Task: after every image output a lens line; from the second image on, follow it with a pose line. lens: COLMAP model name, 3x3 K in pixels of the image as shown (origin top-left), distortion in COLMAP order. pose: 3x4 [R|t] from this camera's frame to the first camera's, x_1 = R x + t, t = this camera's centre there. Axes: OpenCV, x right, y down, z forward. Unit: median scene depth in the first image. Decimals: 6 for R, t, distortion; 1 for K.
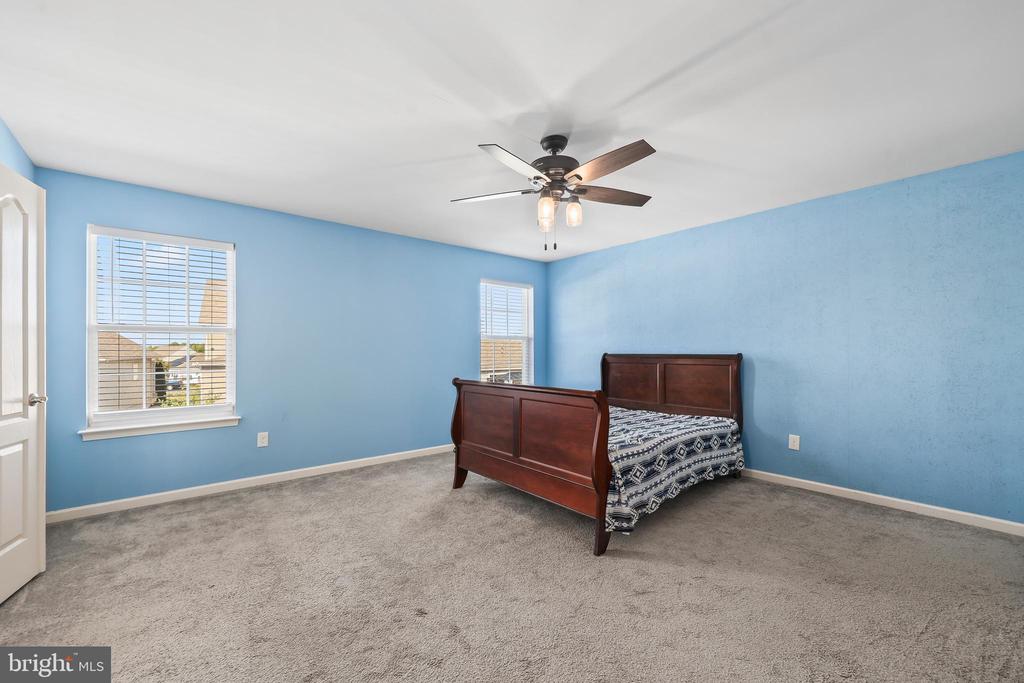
lens RADIAL K [[421.8, 0, 512.0], [0, 421.8, 341.5], [0, 0, 1]] dist [-0.000288, 0.000001]
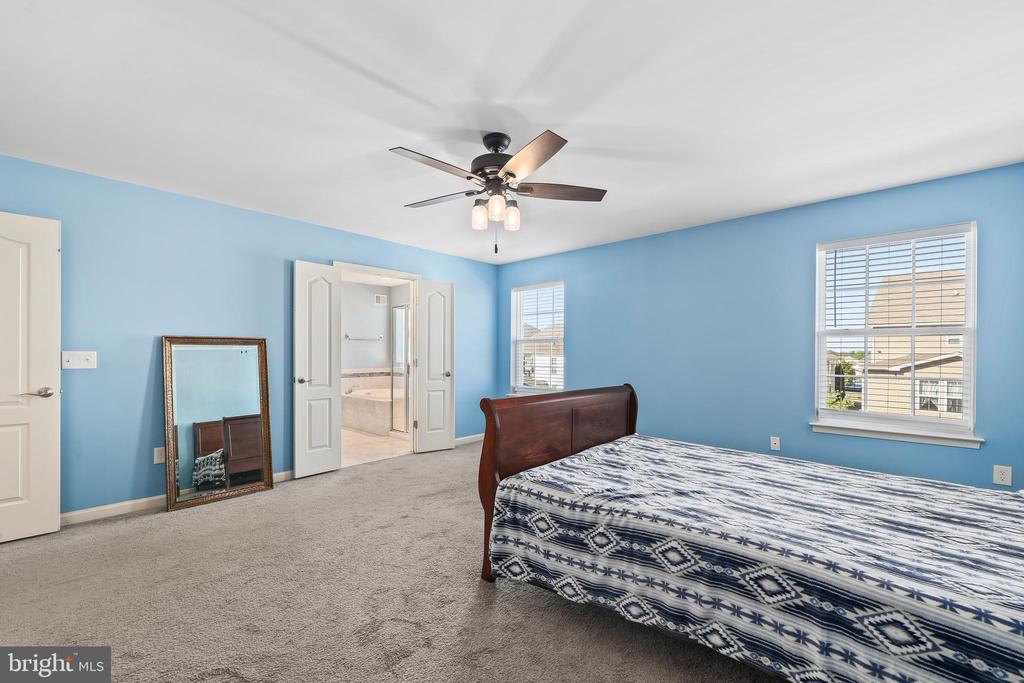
lens RADIAL K [[426.3, 0, 517.7], [0, 426.3, 353.0], [0, 0, 1]] dist [0.002631, 0.000248]
pose [[0.133606, 0.003224, -0.991029, 0.990128], [0.015161, 0.999871, 0.005297, 0.013571], [0.990919, -0.015733, 0.133540, 0.841145]]
